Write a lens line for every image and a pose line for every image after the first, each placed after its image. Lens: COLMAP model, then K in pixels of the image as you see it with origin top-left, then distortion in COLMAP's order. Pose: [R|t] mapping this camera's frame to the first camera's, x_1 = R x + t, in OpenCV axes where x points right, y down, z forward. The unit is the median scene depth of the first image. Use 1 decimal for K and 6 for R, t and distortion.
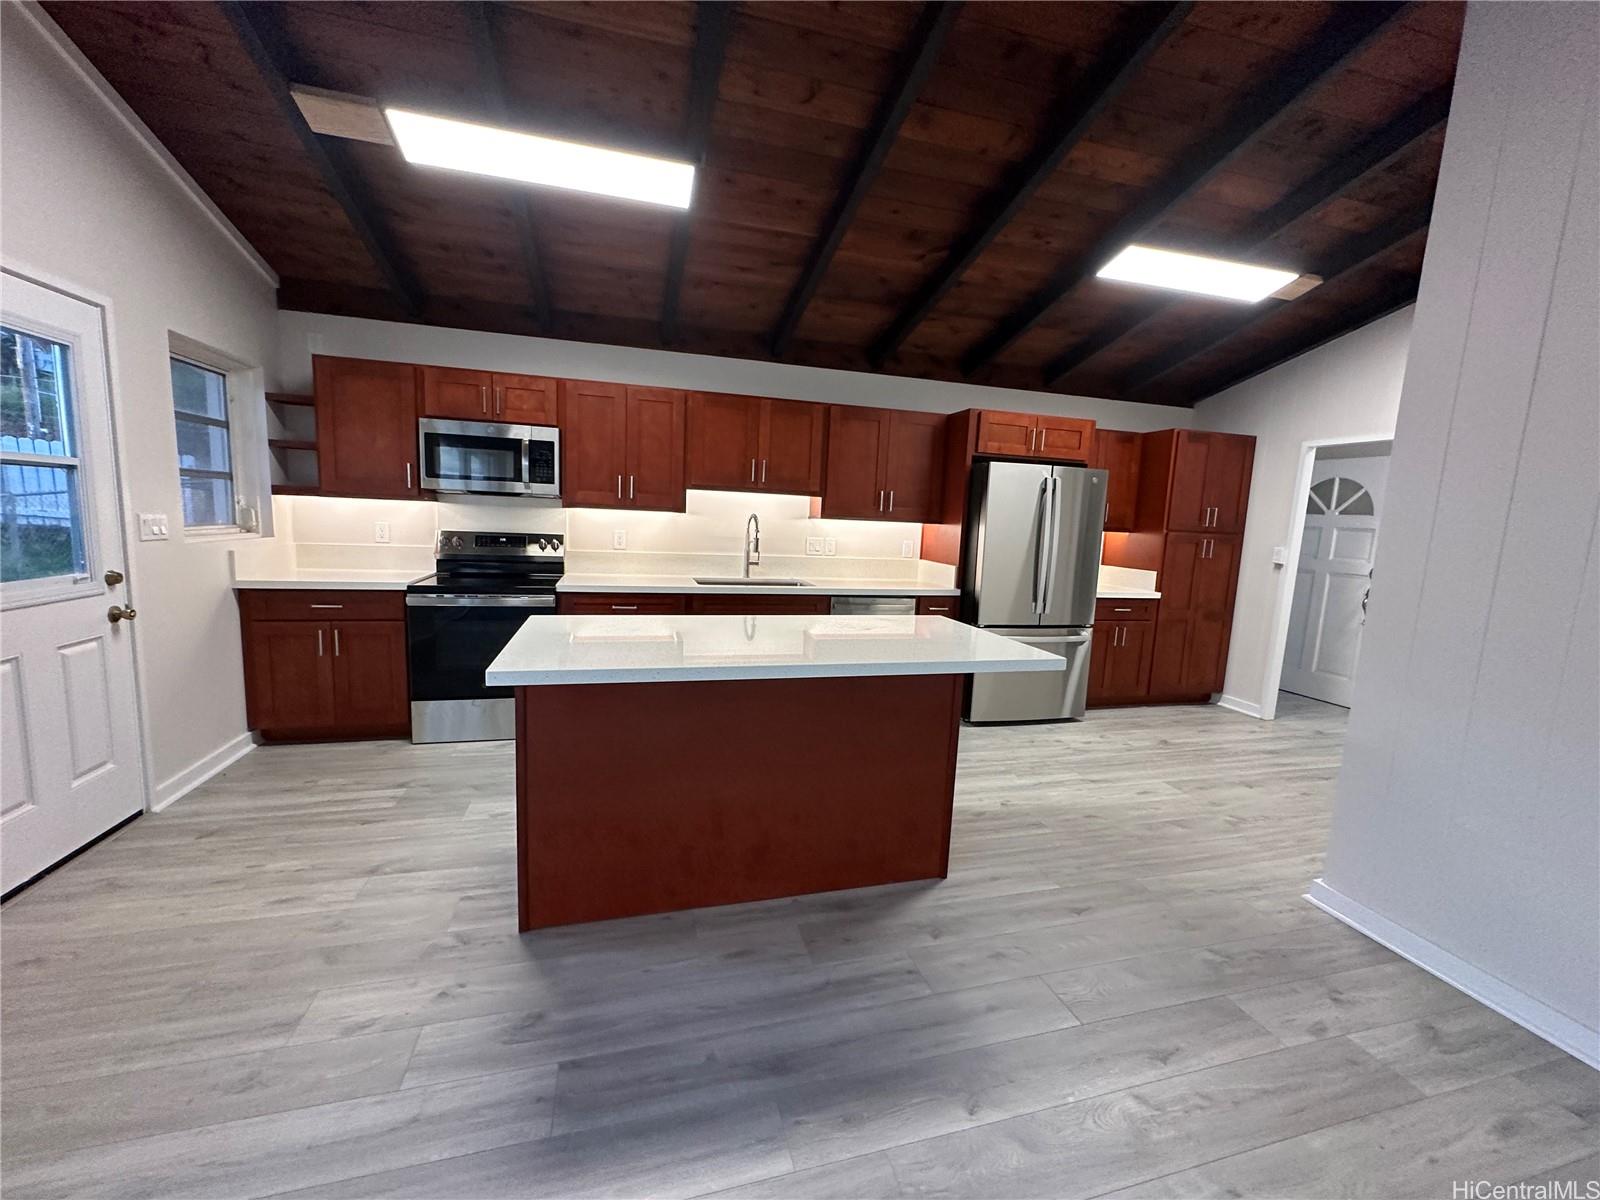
lens RADIAL K [[637.7, 0, 799.4], [0, 637.7, 597.9], [0, 0, 1]] dist [-0.002753, 0.000823]
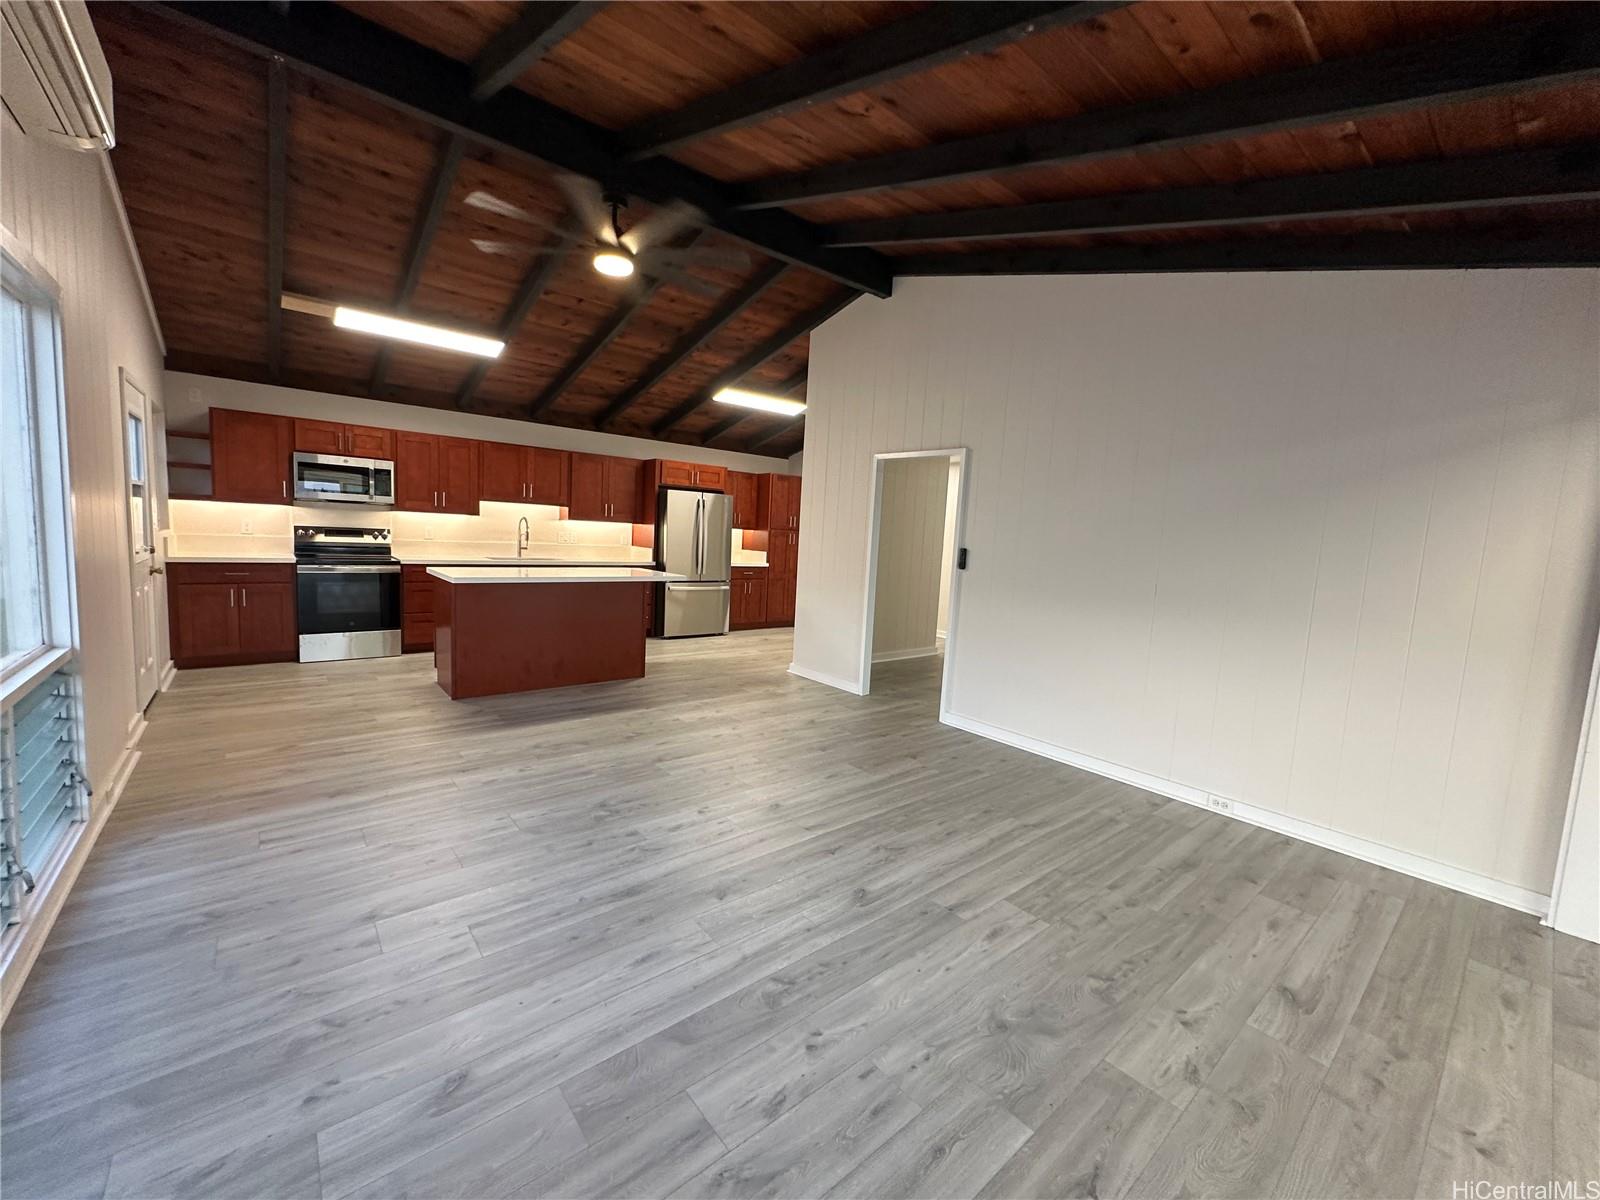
lens RADIAL K [[637.3, 0, 800.0], [0, 637.3, 600.0], [0, 0, 1]] dist [0.000649, 0.000243]
pose [[0.910371, -0.041010, 0.411756, -0.124425], [0.042844, 0.999070, 0.004779, 0.113894], [-0.411569, 0.013290, 0.911282, -0.853033]]
